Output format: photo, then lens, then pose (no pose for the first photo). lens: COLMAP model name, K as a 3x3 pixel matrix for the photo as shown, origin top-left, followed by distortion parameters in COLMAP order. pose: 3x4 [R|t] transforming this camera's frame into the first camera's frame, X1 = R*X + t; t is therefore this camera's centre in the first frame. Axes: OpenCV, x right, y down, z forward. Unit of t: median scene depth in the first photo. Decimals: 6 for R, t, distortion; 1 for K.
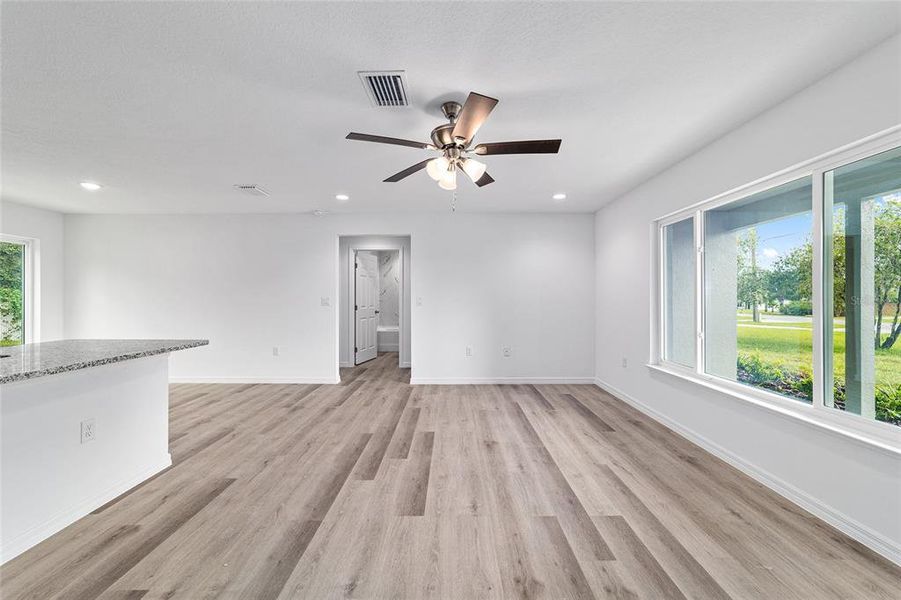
lens RADIAL K [[346.1, 0, 451.8], [0, 346.1, 298.6], [0, 0, 1]] dist [-0.016176, 0.006932]
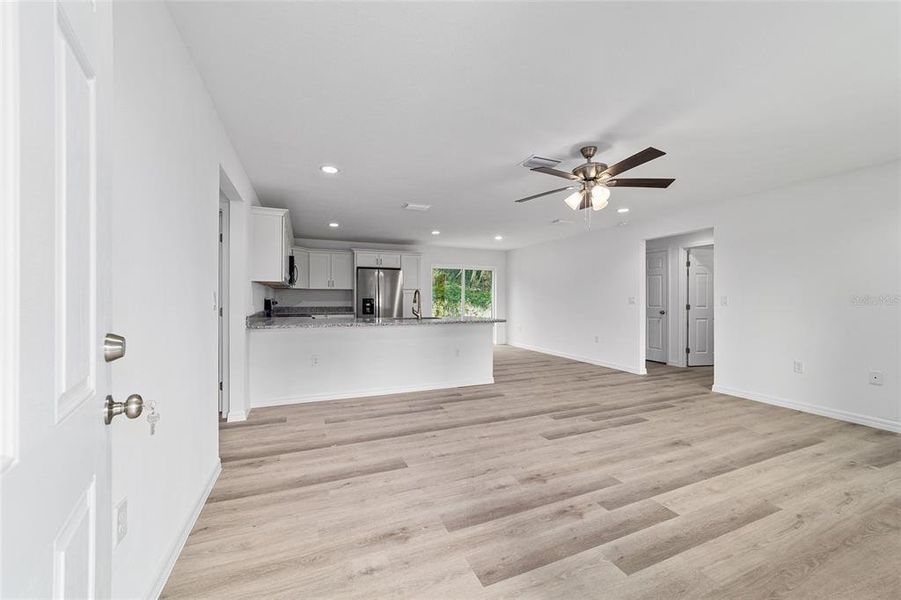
lens RADIAL K [[346.1, 0, 444.8], [0, 346.1, 300.4], [0, 0, 1]] dist [-0.016176, 0.006932]
pose [[0.382272, 0.004960, -0.924037, 0.903149], [-0.001415, 0.999988, 0.004783, 0.009956], [0.924049, -0.000521, 0.382274, 0.000571]]
